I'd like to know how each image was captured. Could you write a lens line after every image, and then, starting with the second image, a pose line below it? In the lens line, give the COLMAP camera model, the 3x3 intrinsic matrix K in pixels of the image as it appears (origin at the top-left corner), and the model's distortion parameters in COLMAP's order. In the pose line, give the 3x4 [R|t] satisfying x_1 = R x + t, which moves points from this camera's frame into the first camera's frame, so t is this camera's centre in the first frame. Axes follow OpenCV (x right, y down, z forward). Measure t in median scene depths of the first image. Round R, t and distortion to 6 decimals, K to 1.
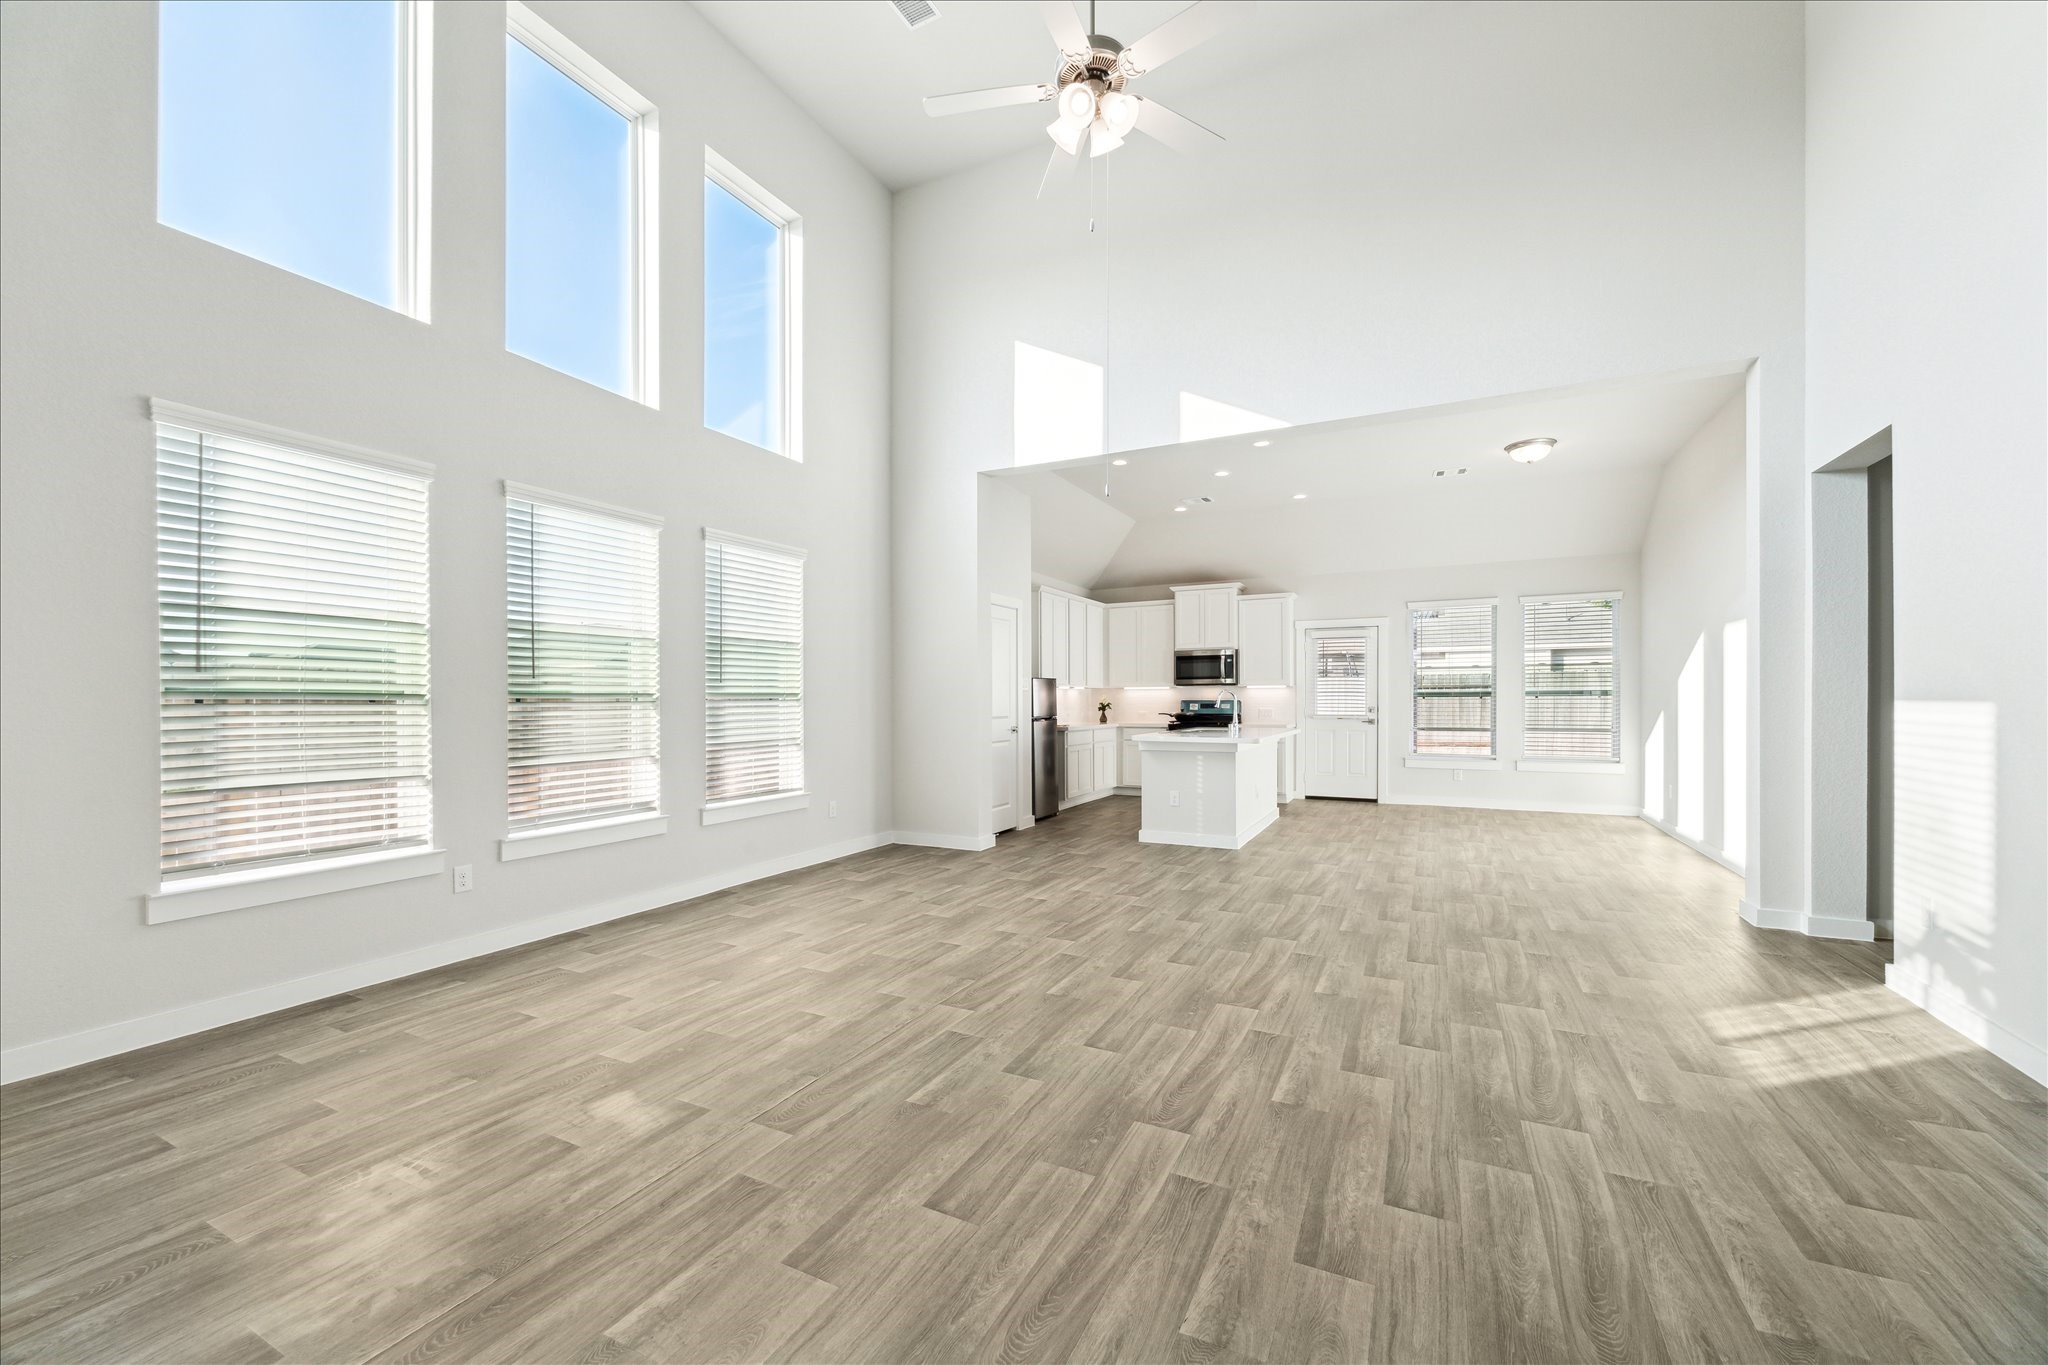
lens RADIAL K [[798.9, 0, 1028.1], [0, 798.9, 702.9], [0, 0, 1]] dist [-0.003368, -0.000165]
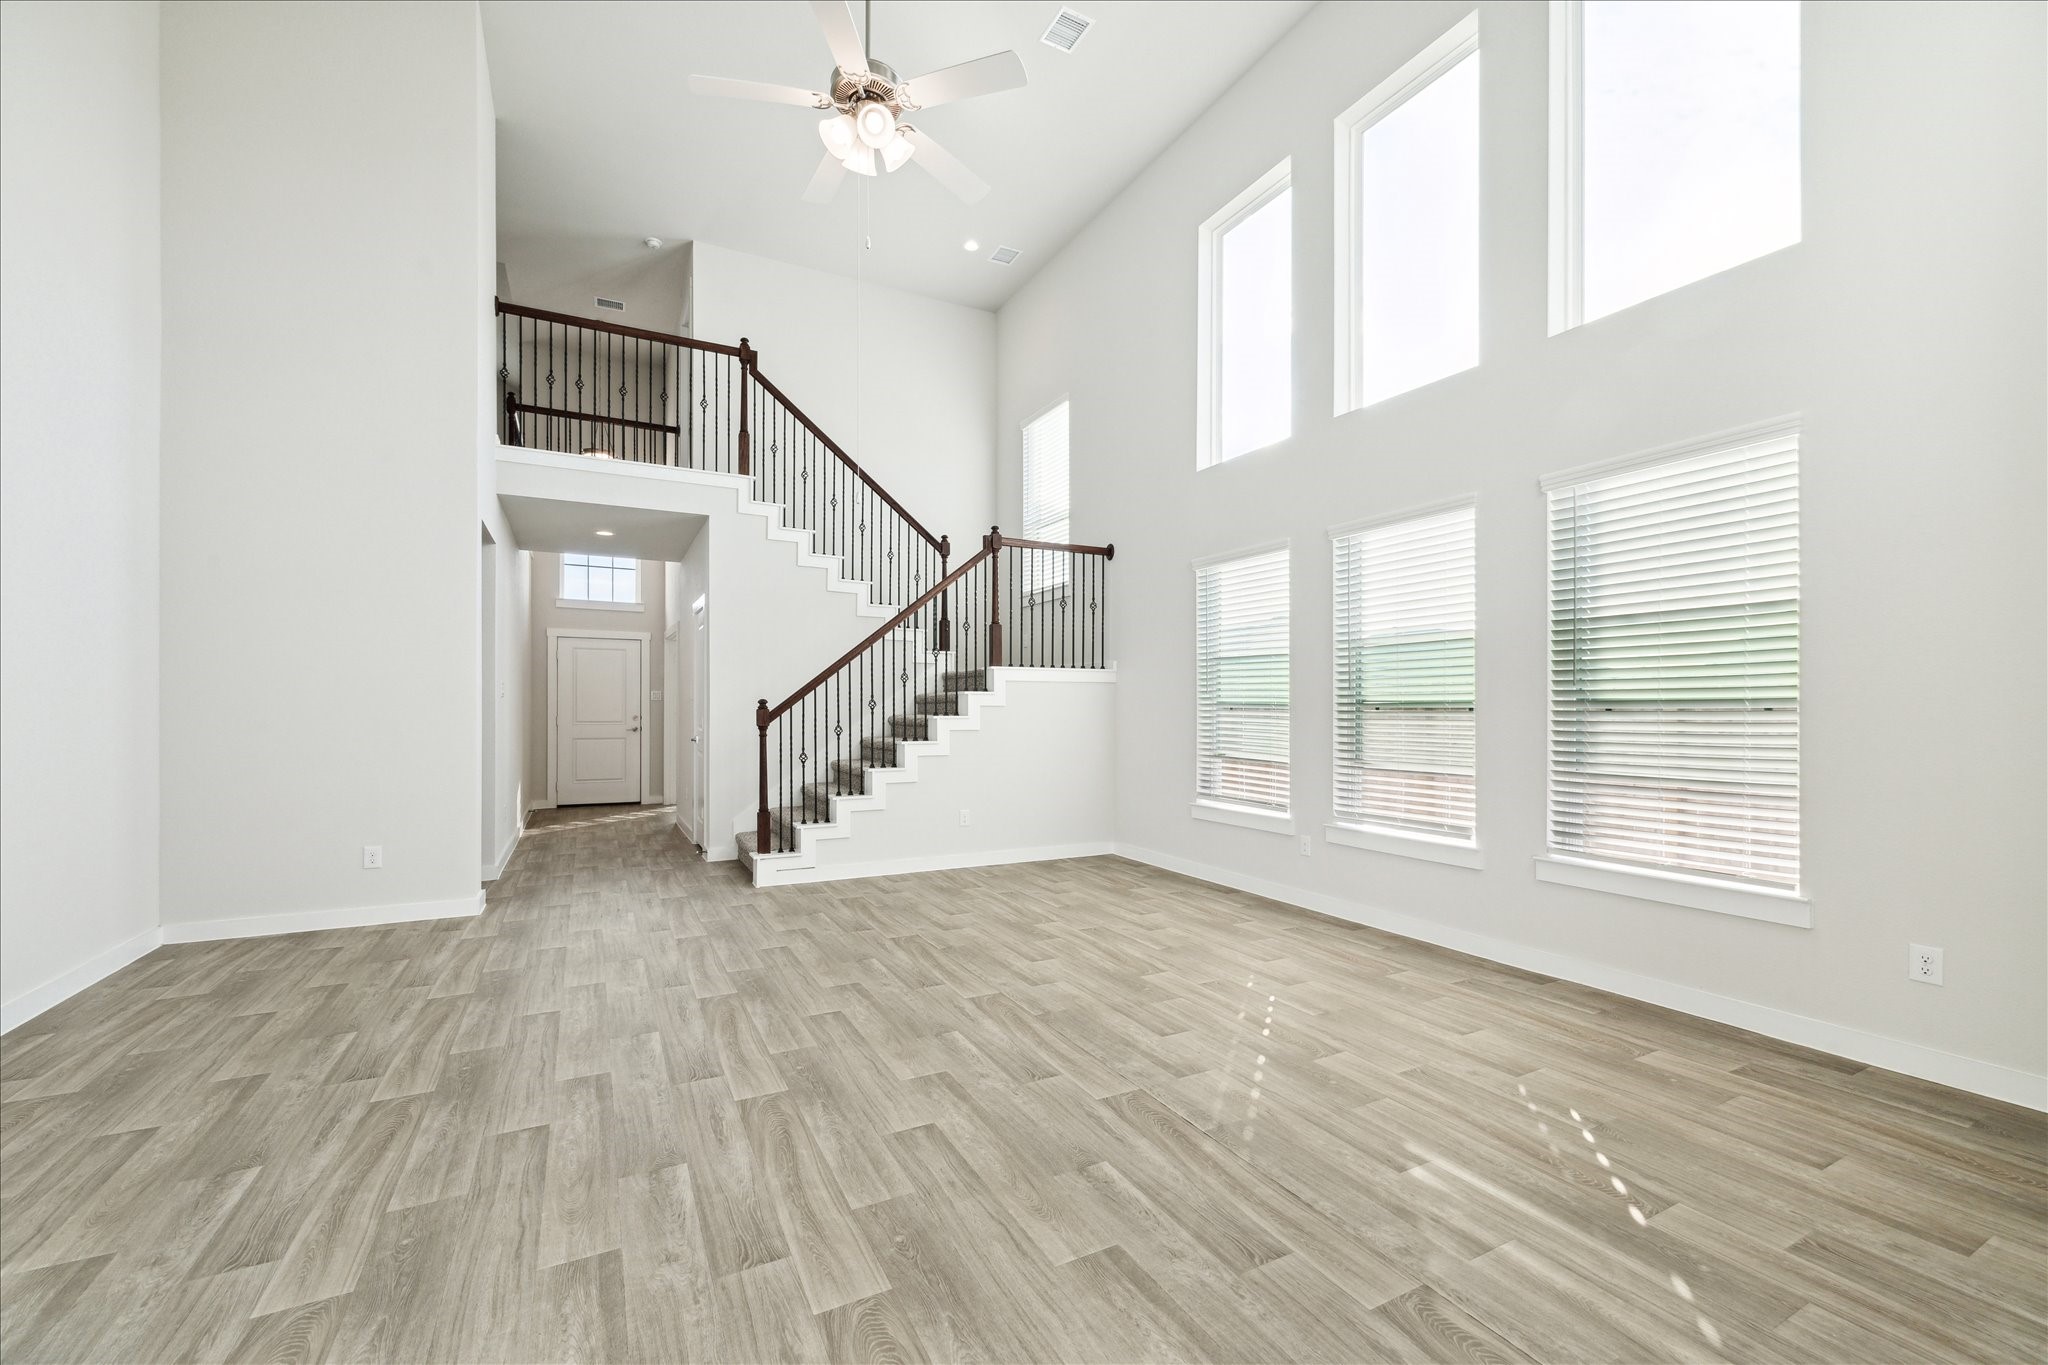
lens RADIAL K [[807.8, 0, 1021.8], [0, 807.8, 703.9], [0, 0, 1]] dist [-0.000593, -0.000027]
pose [[-0.572392, -0.002434, -0.819976, 0.498635], [-0.005910, 0.999982, 0.001156, -0.007685], [0.819958, 0.005508, -0.572397, 1.073934]]
